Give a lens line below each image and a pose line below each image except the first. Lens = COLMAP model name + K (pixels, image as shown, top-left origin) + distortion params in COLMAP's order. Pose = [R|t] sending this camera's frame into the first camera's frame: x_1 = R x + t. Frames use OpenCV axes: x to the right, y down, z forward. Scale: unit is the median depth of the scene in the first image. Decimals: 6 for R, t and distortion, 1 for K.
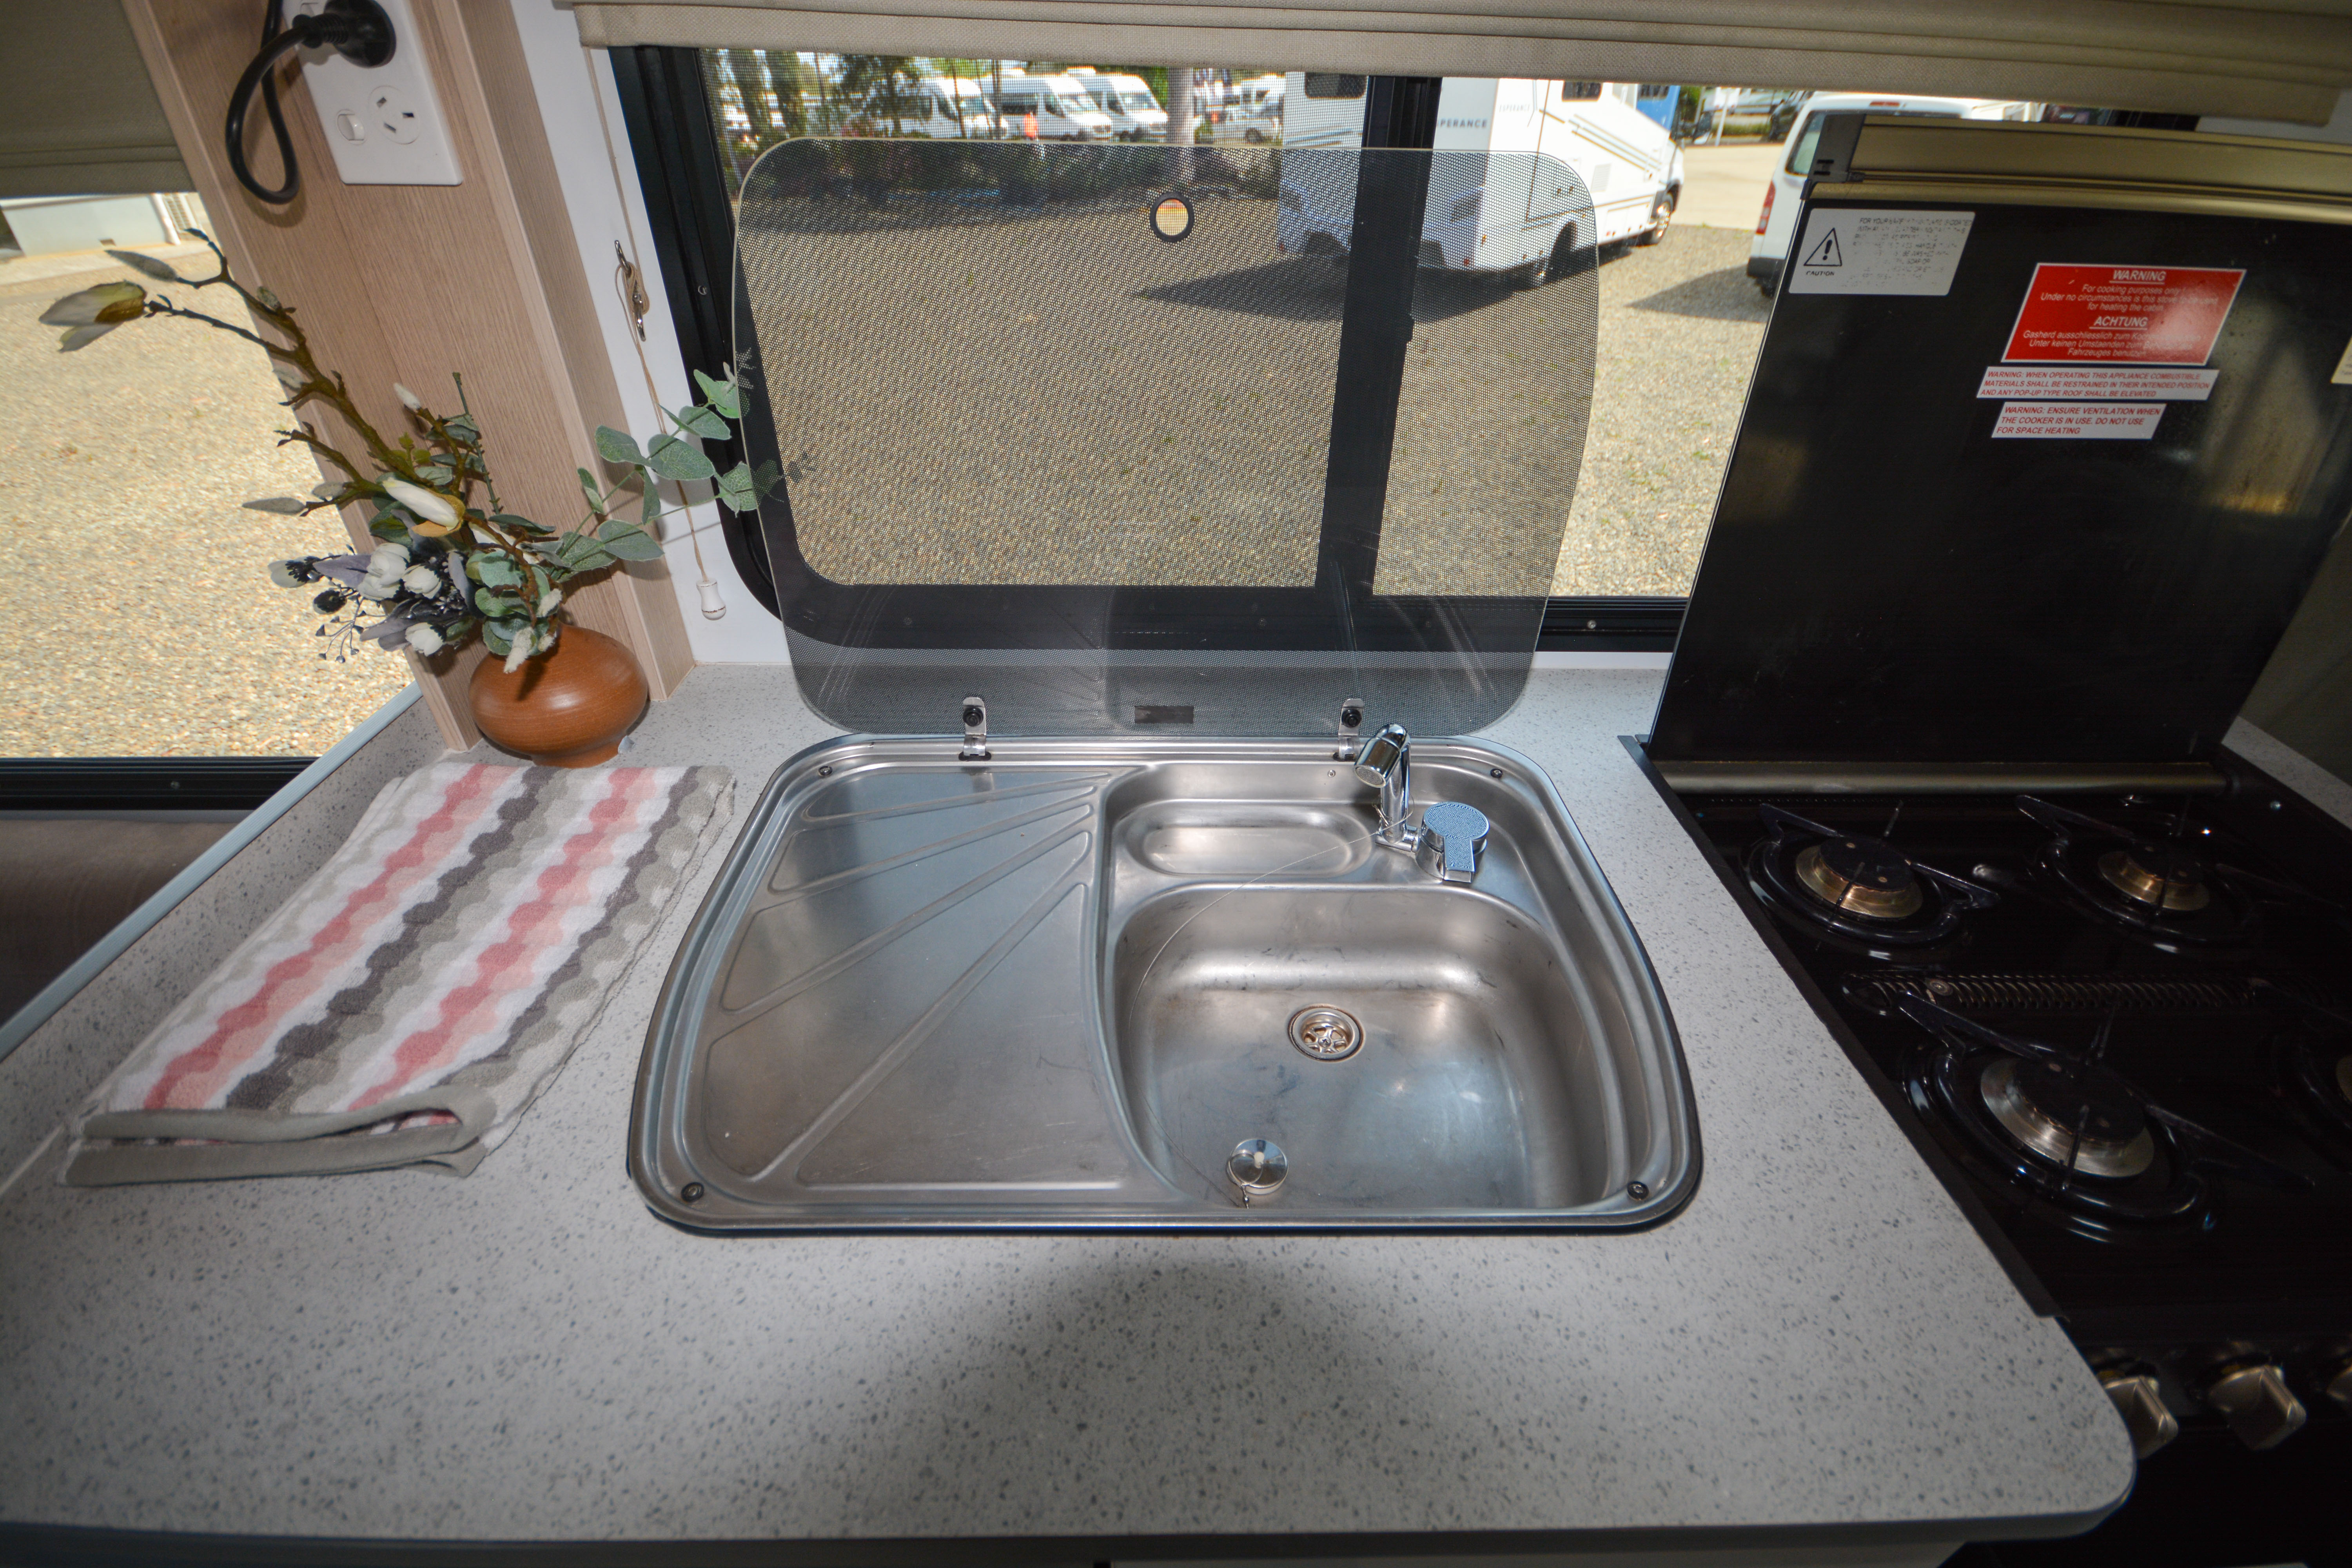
lens RADIAL K [[1031.0, 0, 1176.7], [0, 1031.0, 795.1], [0, 0, 1]] dist [0.012486, -0.014549]
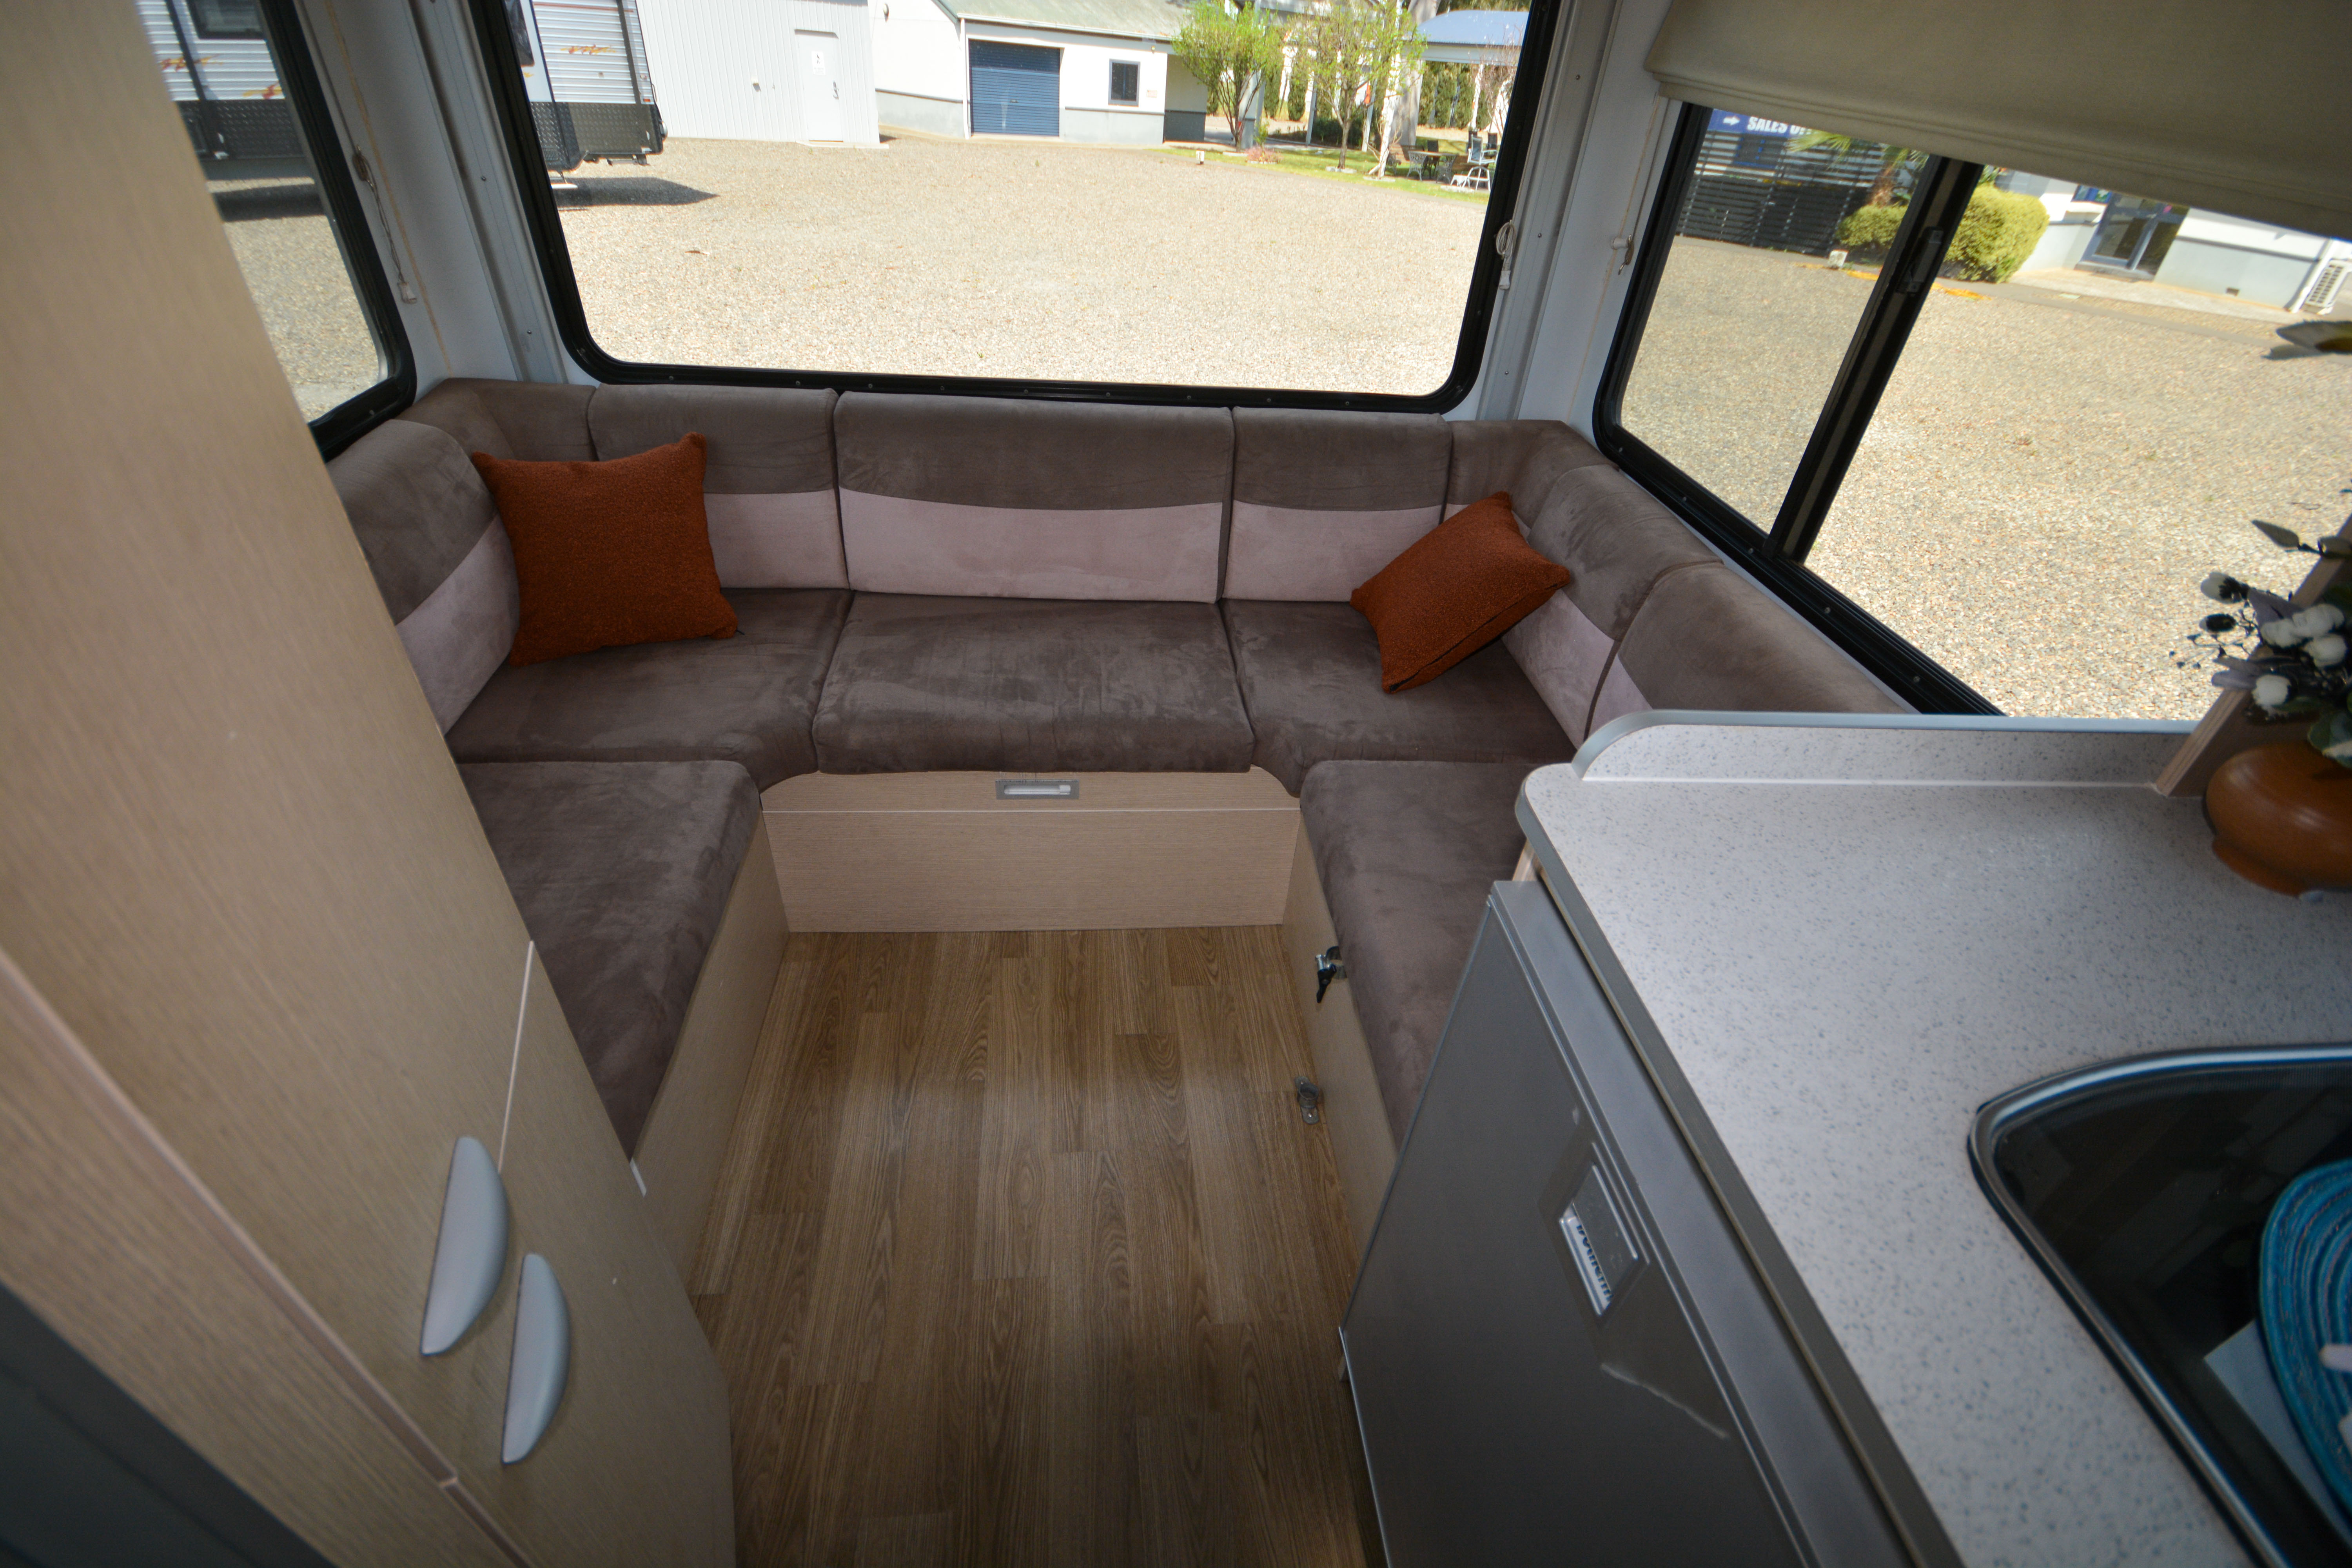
lens RADIAL K [[1031.0, 0, 1168.7], [0, 1031.0, 783.8], [0, 0, 1]] dist [0.012486, -0.014549]
pose [[0.059395, 0.584130, -0.809484, 0.076337], [-0.623229, 0.655154, 0.427035, 0.148346], [0.779781, 0.479130, 0.402959, -0.201931]]
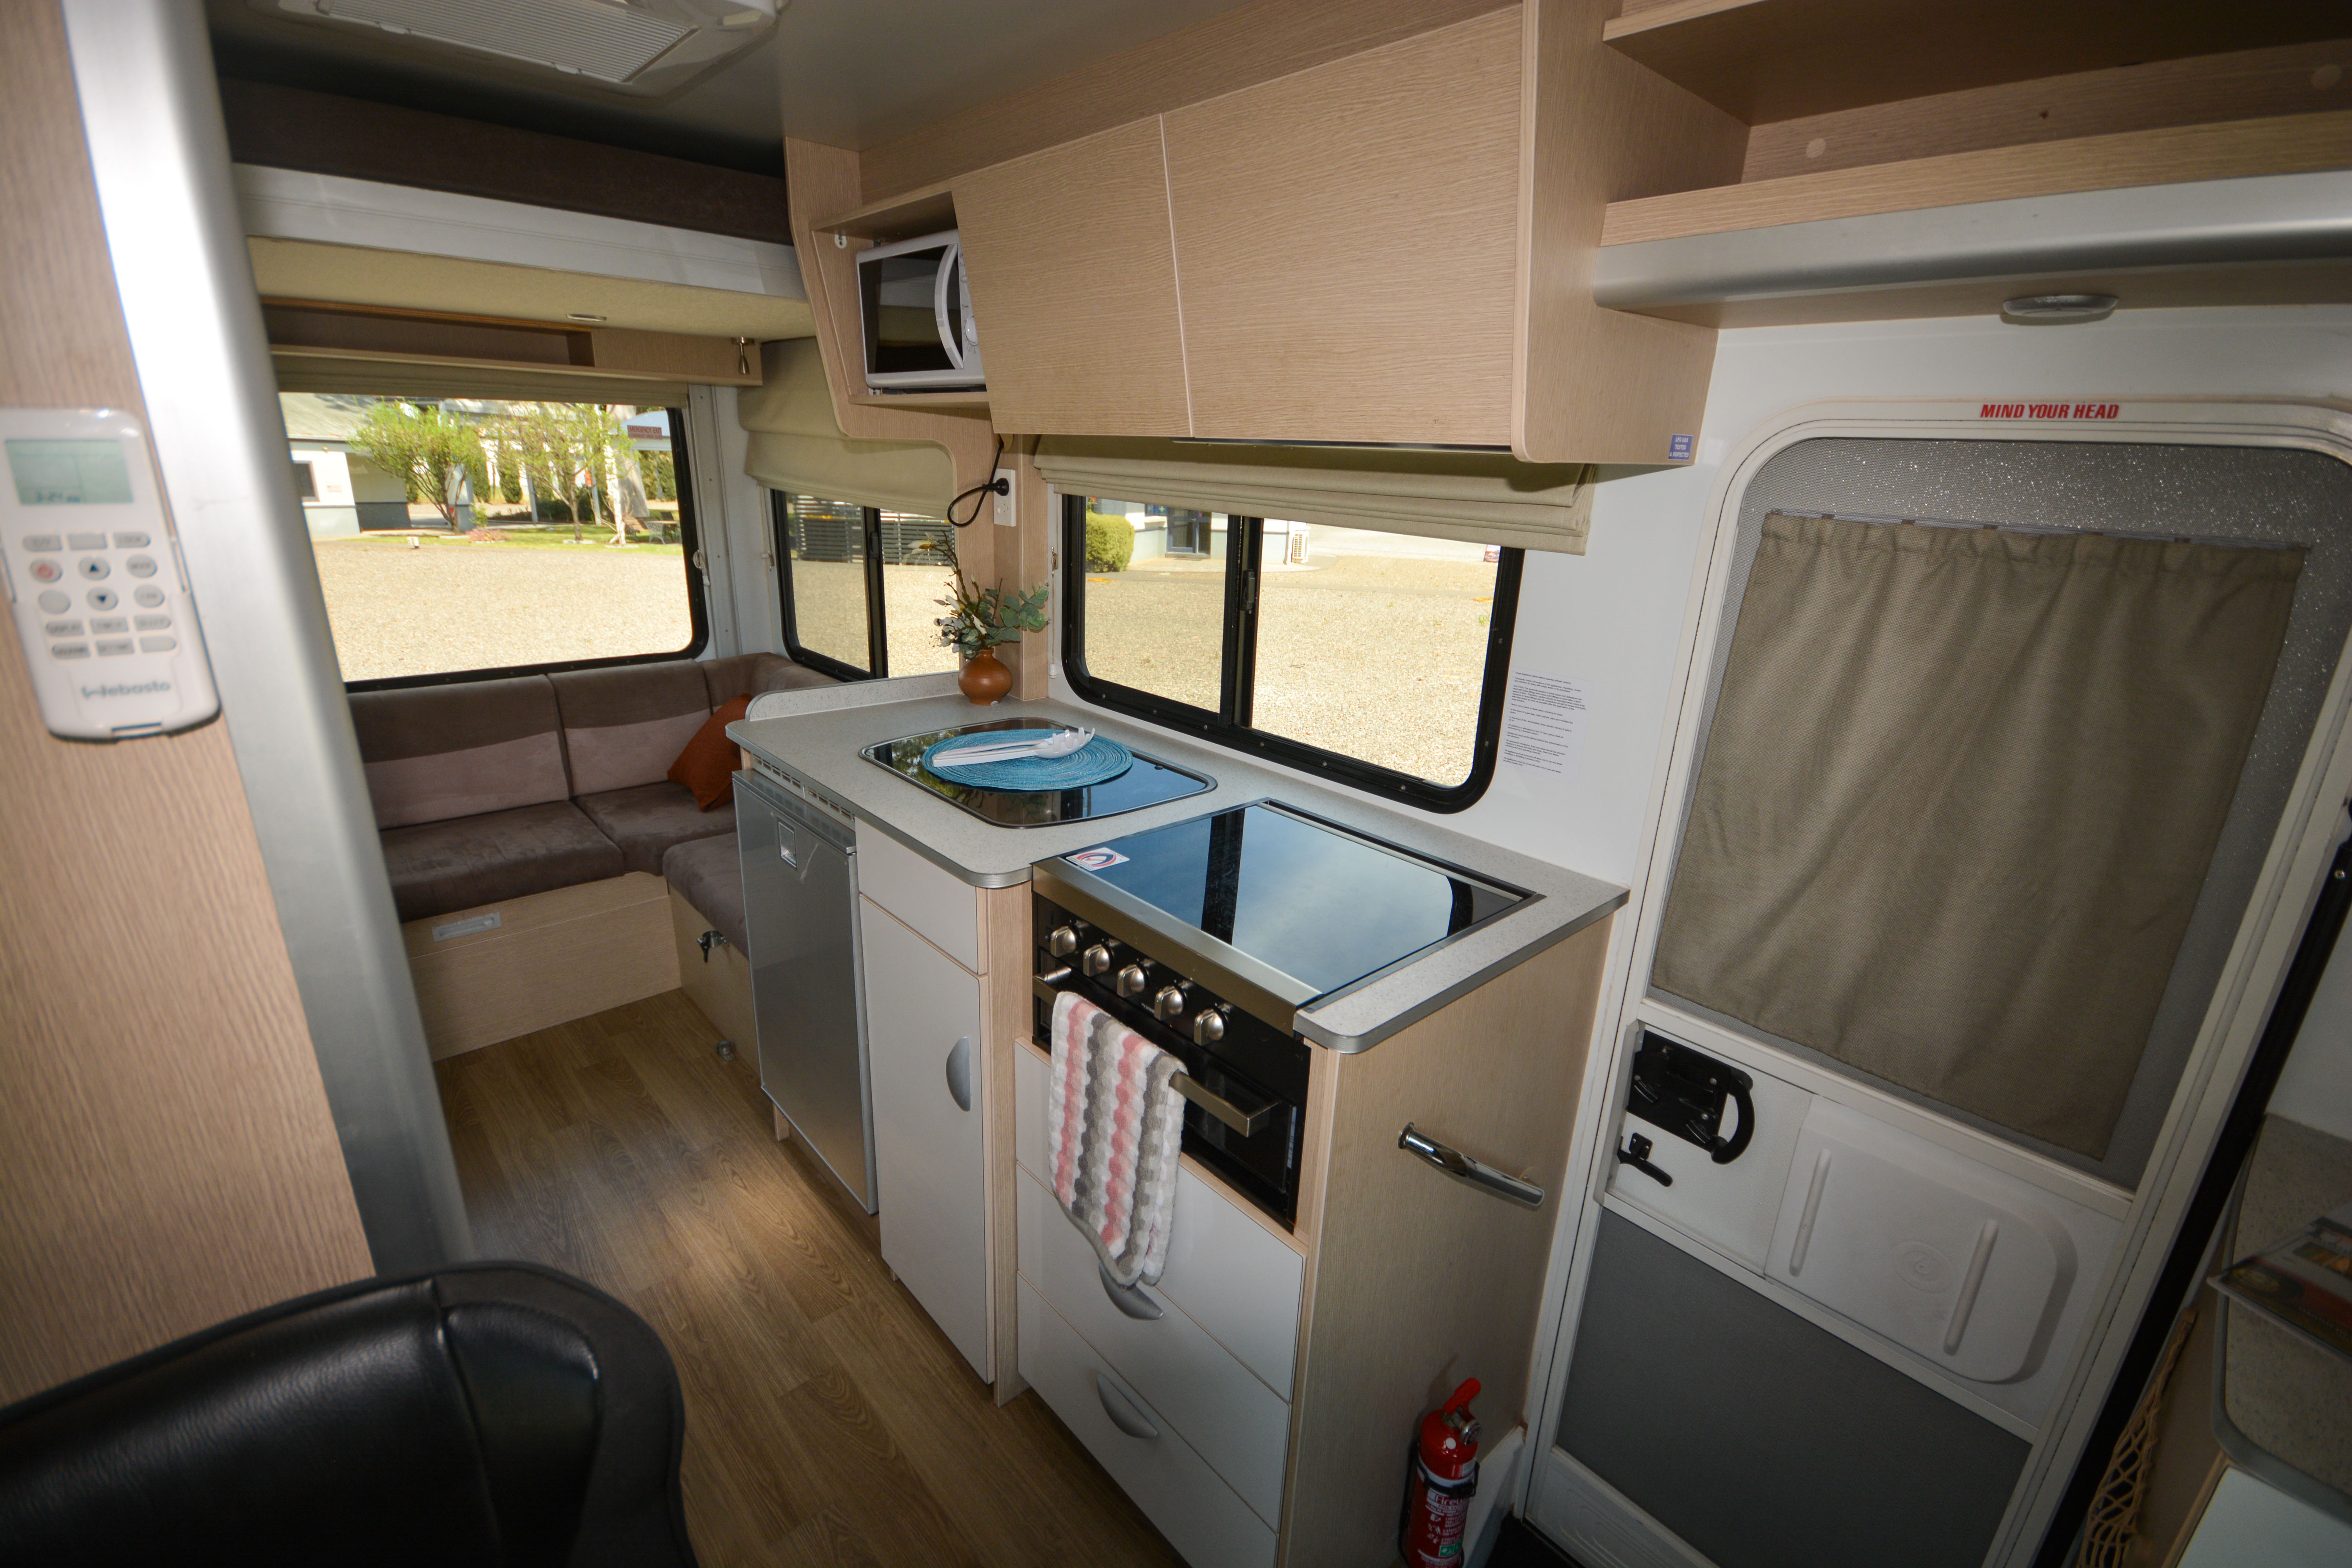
lens RADIAL K [[1031.0, 0, 1177.0], [0, 1031.0, 791.9], [0, 0, 1]] dist [0.012486, -0.014549]
pose [[0.658760, 0.245361, -0.711219, 2.172551], [-0.455566, 0.882407, -0.117545, 0.315357], [0.598744, 0.401441, 0.693073, -0.650381]]
